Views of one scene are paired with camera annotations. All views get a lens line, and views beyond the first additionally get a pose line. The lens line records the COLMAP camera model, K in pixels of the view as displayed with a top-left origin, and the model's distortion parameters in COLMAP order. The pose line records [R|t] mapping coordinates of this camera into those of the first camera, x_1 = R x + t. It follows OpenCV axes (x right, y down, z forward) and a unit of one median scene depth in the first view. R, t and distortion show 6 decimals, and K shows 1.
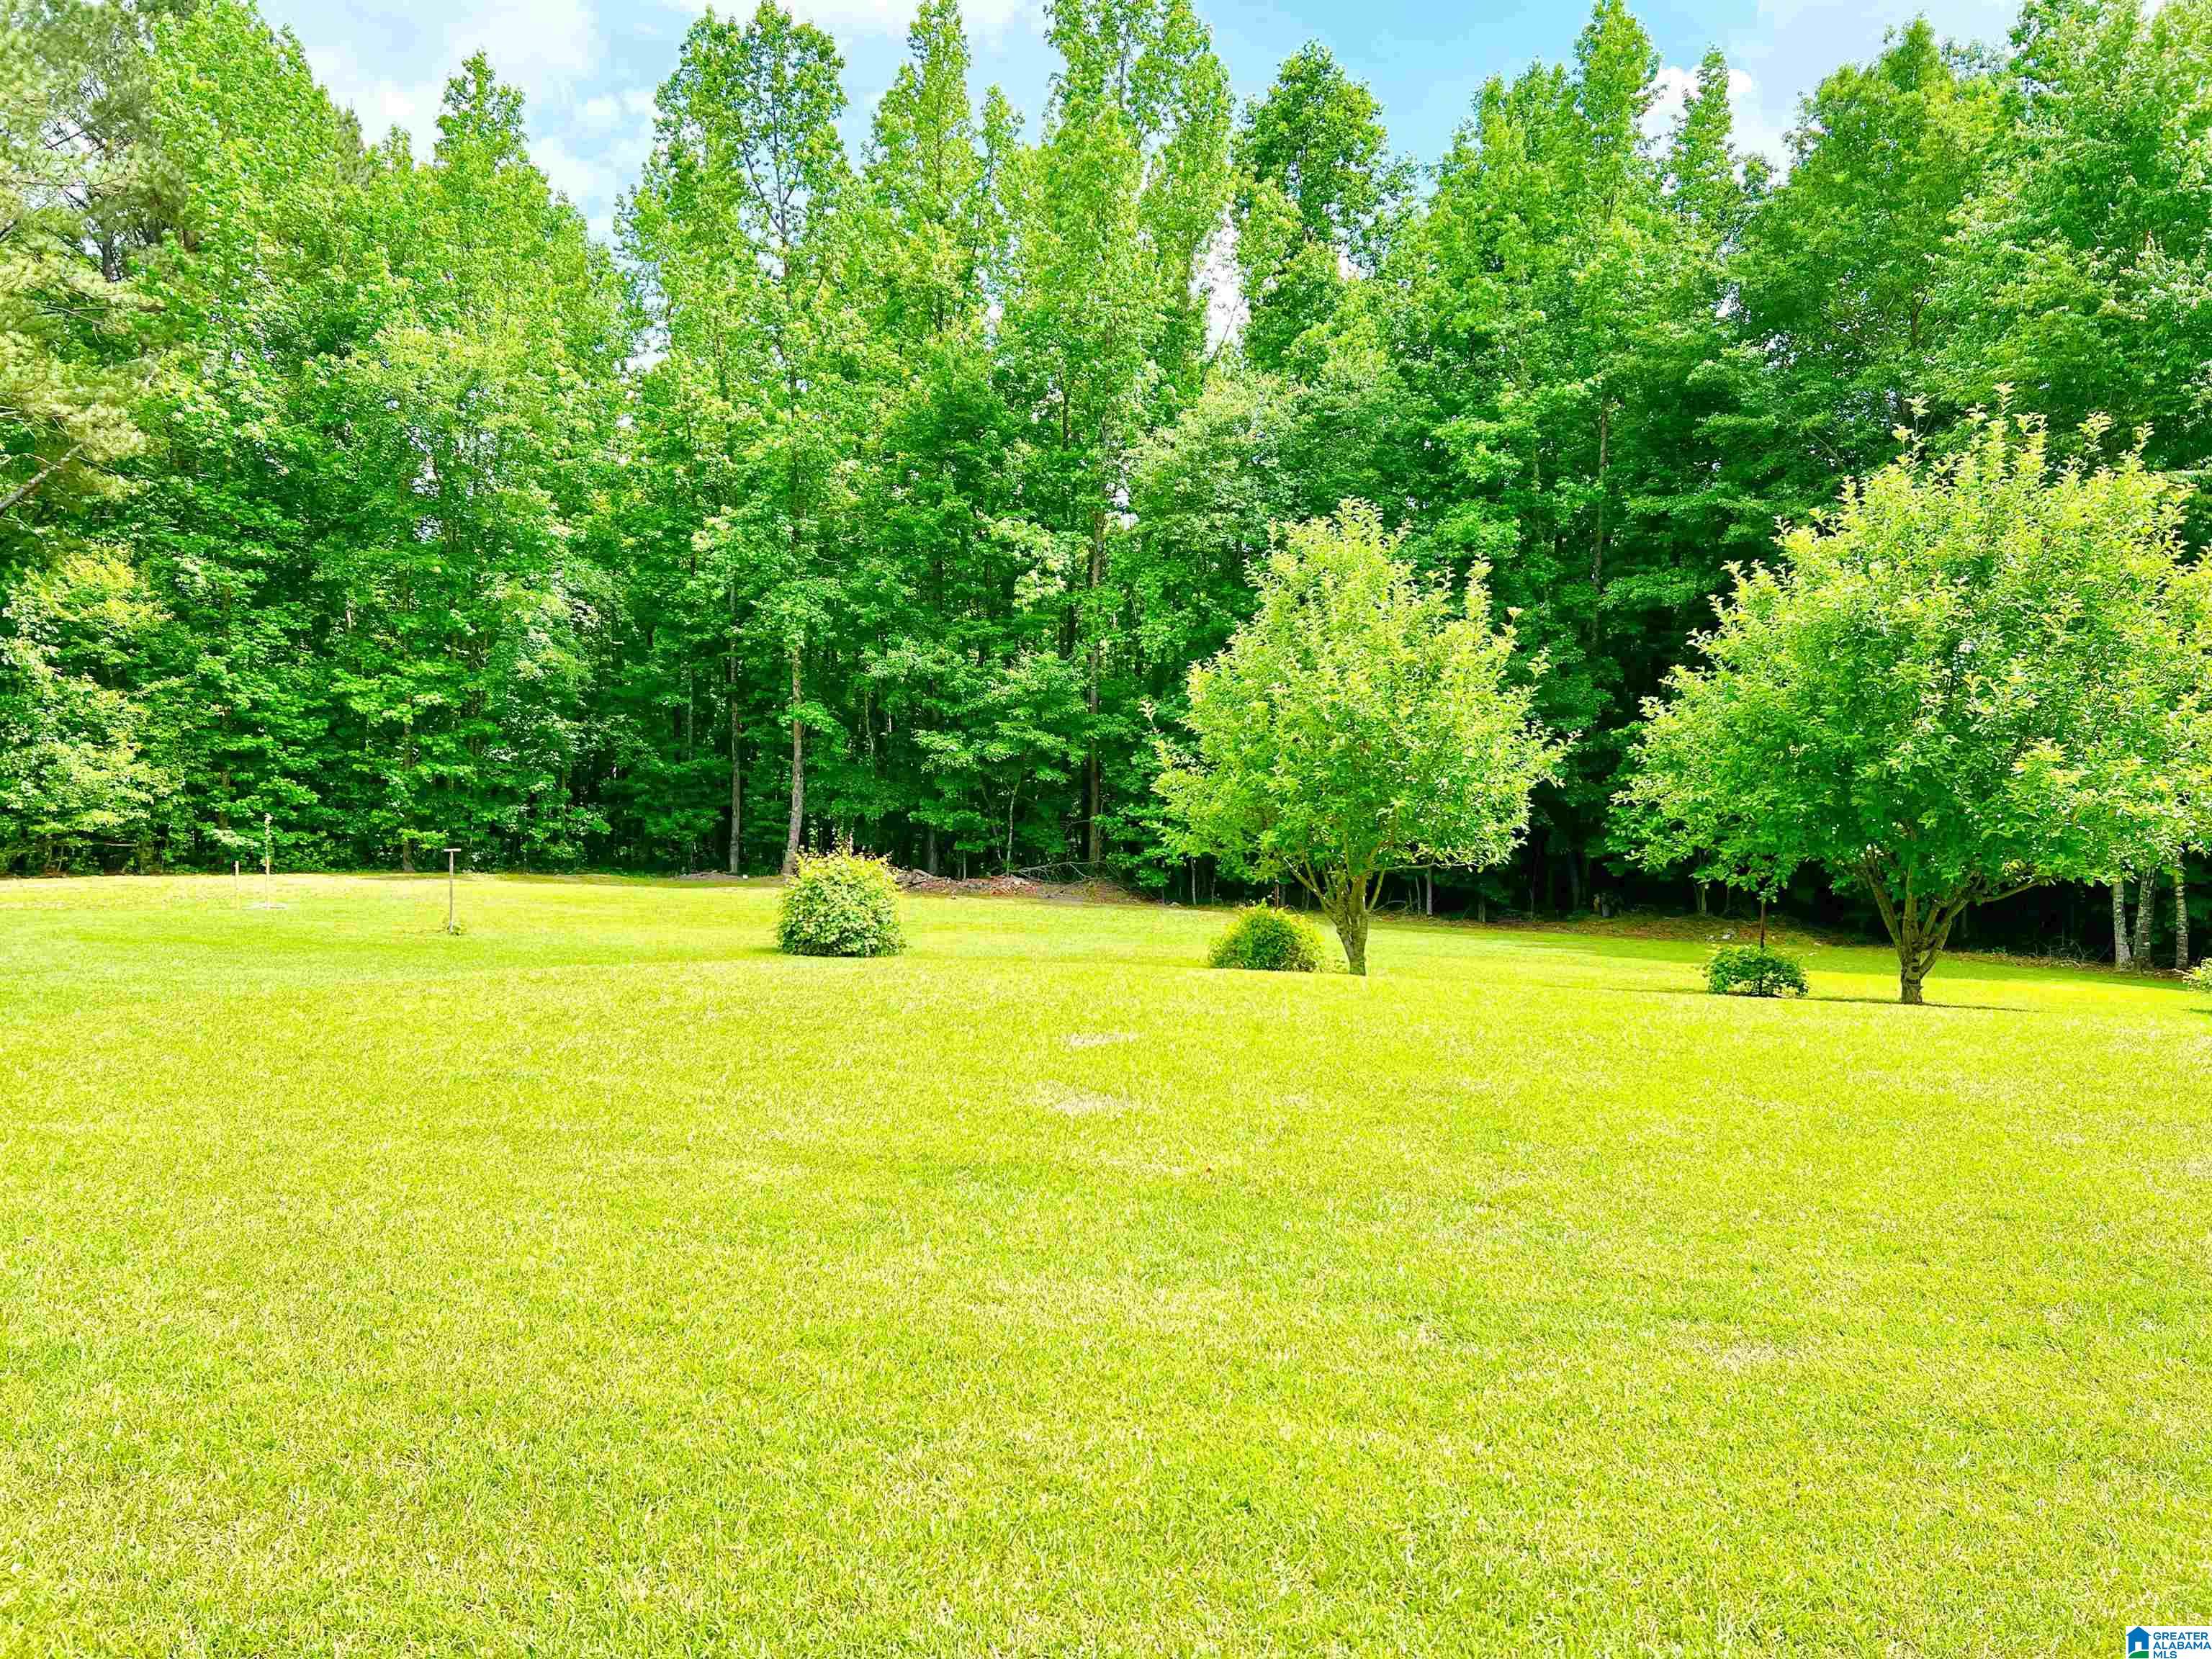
lens RADIAL K [[1662.5, 0, 1104.8], [0, 1662.5, 831.5], [0, 0, 1]] dist [0.010757, -0.015097]
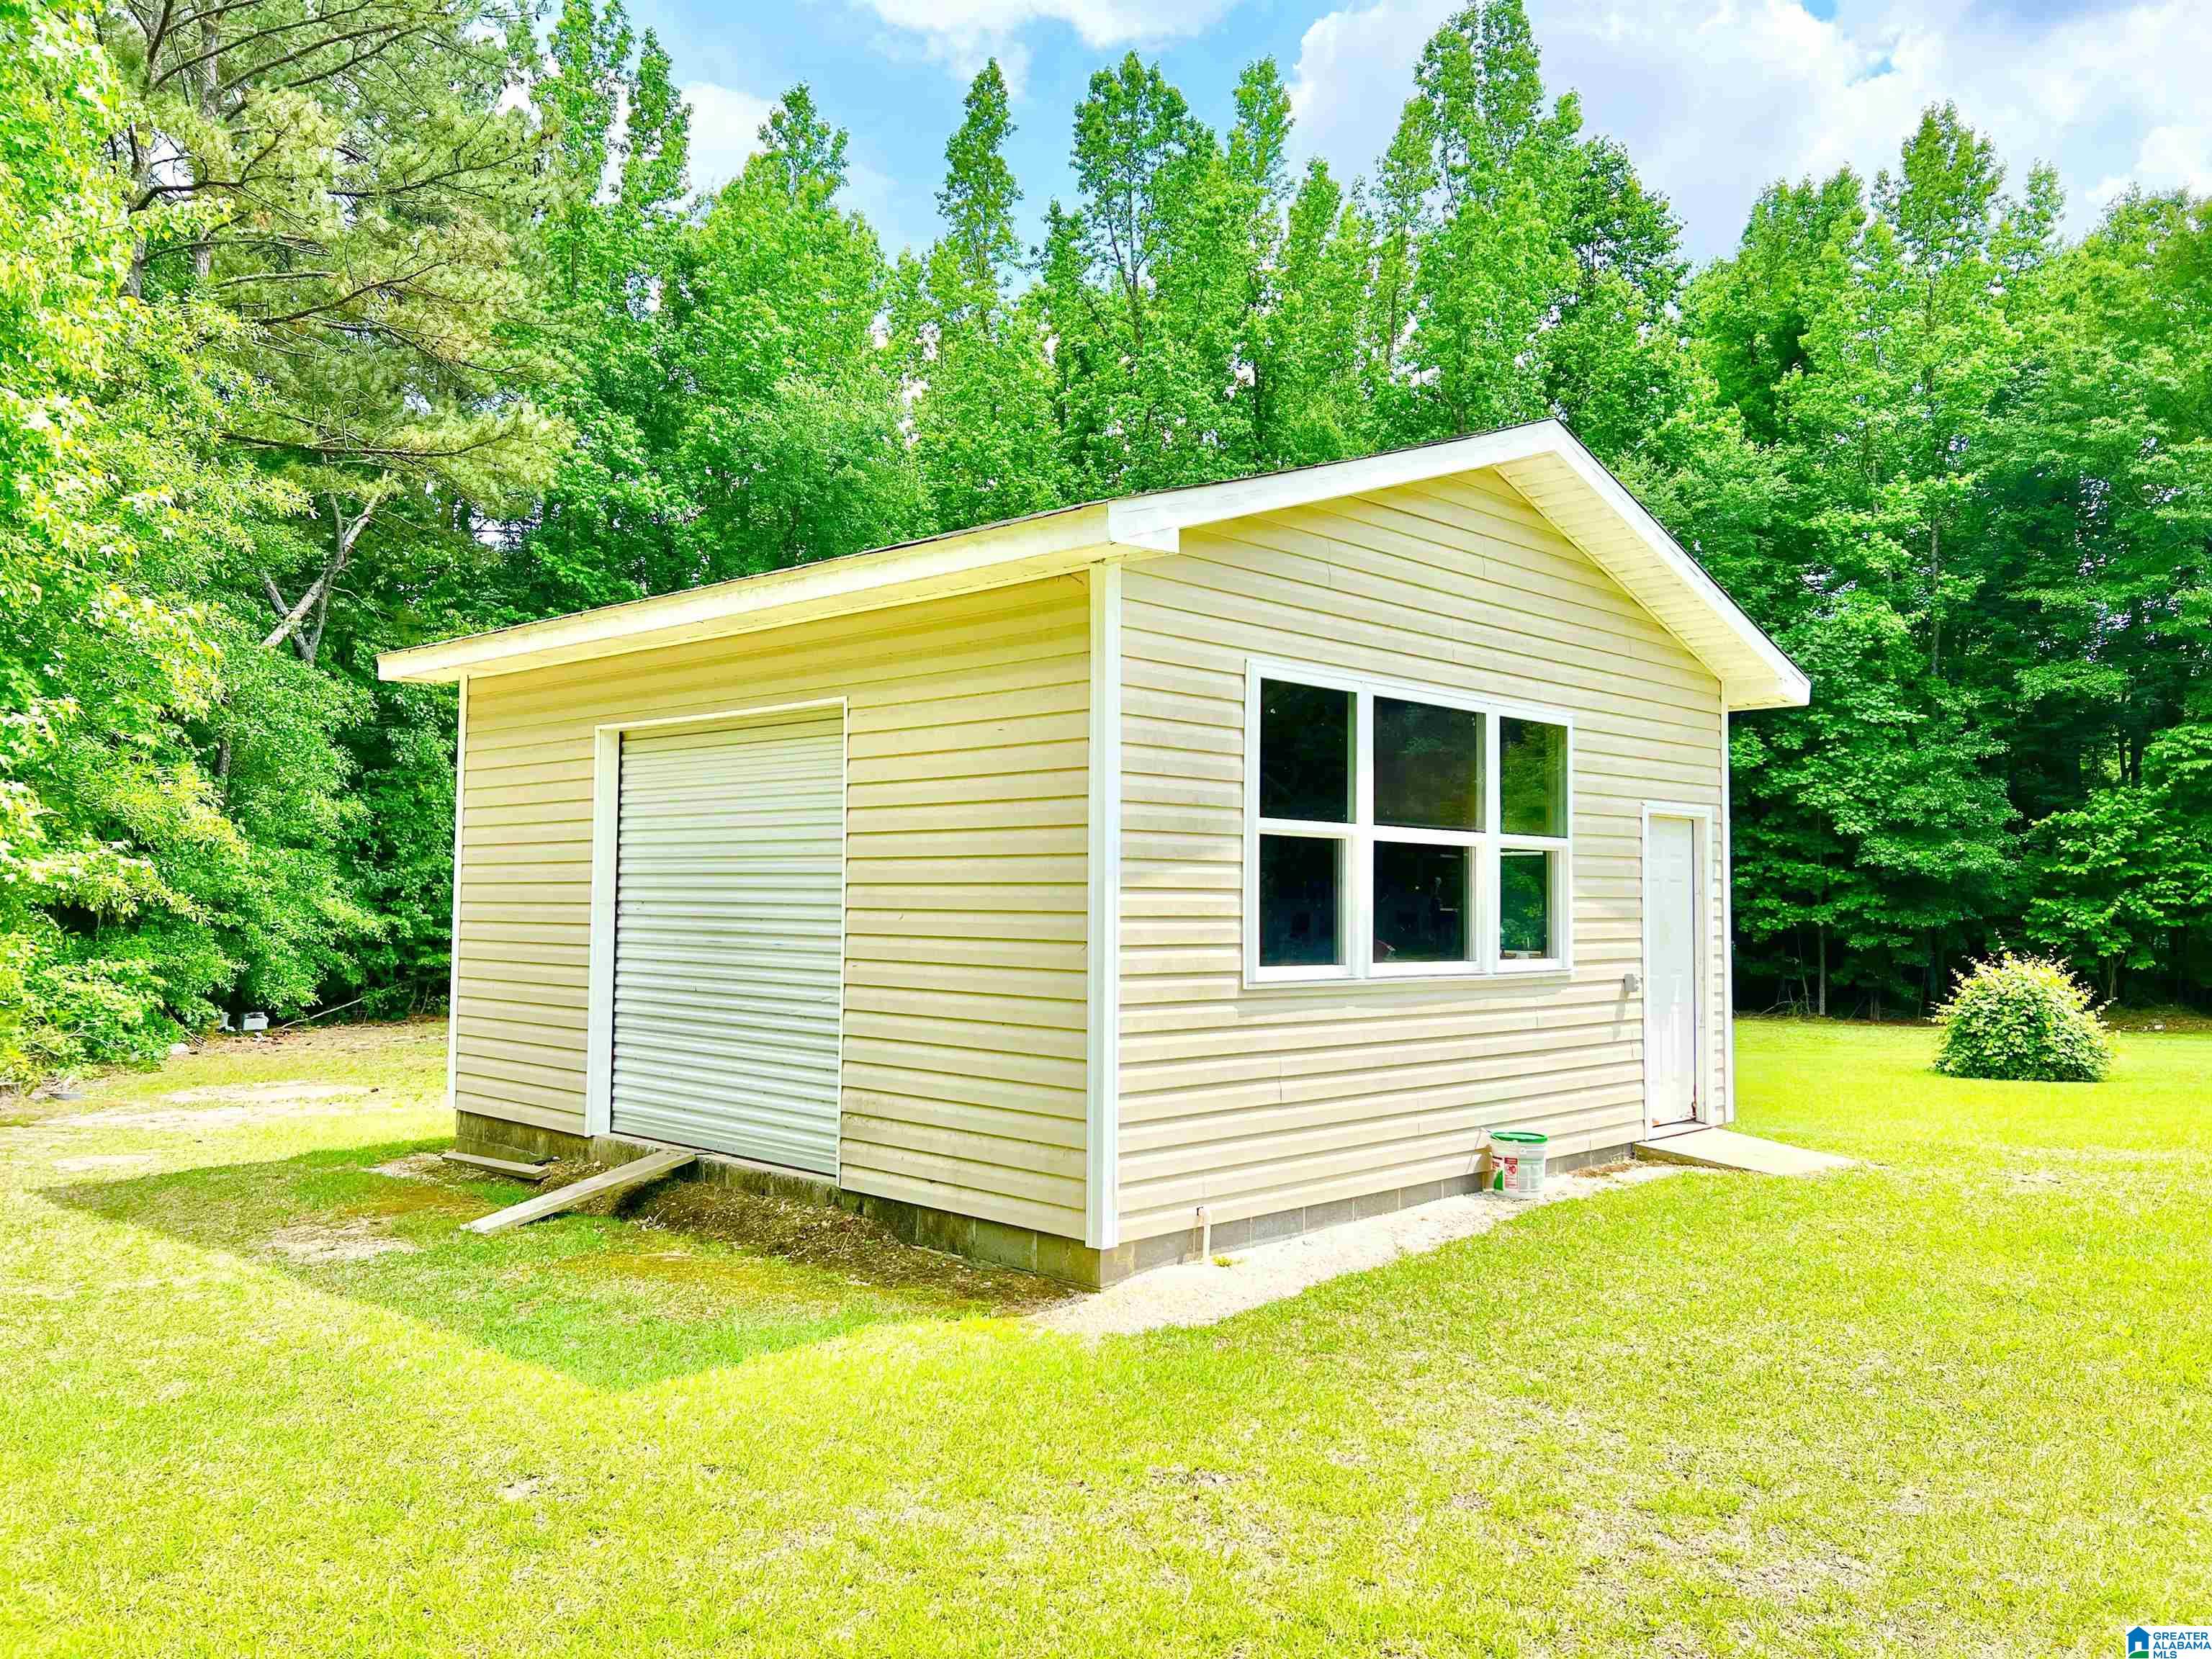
lens RADIAL K [[1662.5, 0, 1107.0], [0, 1662.5, 834.7], [0, 0, 1]] dist [0.010757, -0.015097]
pose [[0.984470, -0.012318, 0.175120, -0.407763], [0.023770, 0.997702, -0.063447, -0.003549], [-0.173936, 0.066625, 0.982501, 0.122597]]
